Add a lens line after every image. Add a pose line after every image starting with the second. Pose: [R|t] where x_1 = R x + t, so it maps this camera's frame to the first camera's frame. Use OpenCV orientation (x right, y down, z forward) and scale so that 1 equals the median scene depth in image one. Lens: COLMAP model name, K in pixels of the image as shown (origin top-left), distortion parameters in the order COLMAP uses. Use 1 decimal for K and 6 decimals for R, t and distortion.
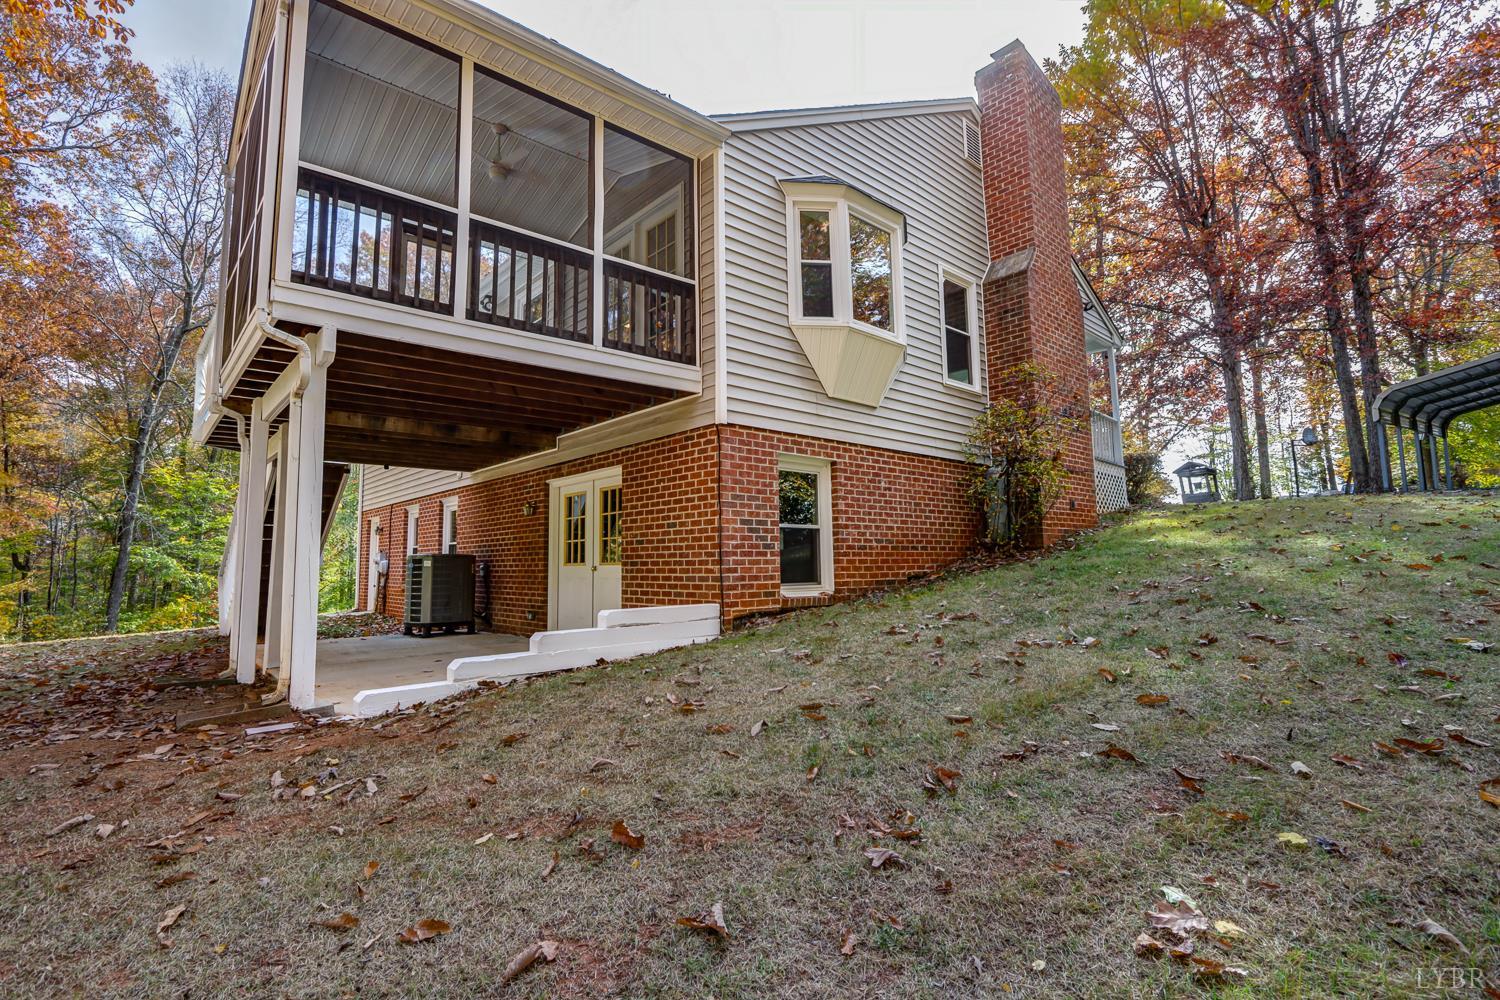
lens RADIAL K [[700.0, 0, 738.1], [0, 700.0, 482.9], [0, 0, 1]] dist [-0.016064, 0.000911]
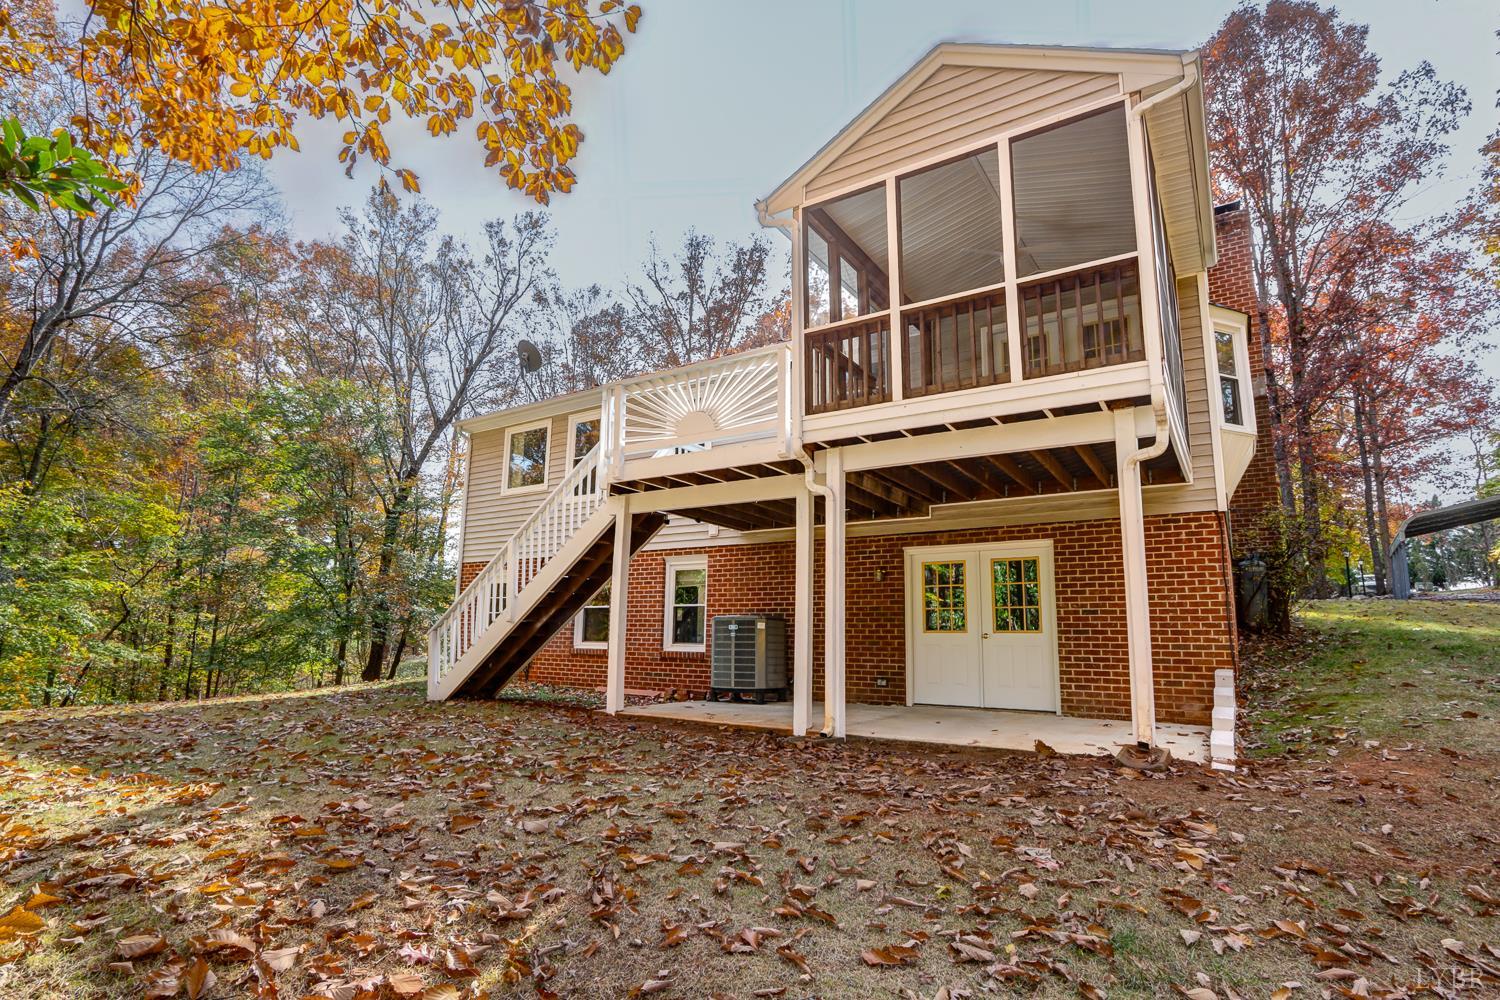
lens RADIAL K [[714.2, 0, 746.3], [0, 714.2, 527.5], [0, 0, 1]] dist [-0.014417, -0.000060]
pose [[0.959395, 0.074595, 0.272022, -0.762529], [-0.062435, 0.996635, -0.053100, 0.036747], [-0.275068, 0.033961, 0.960825, 0.071163]]
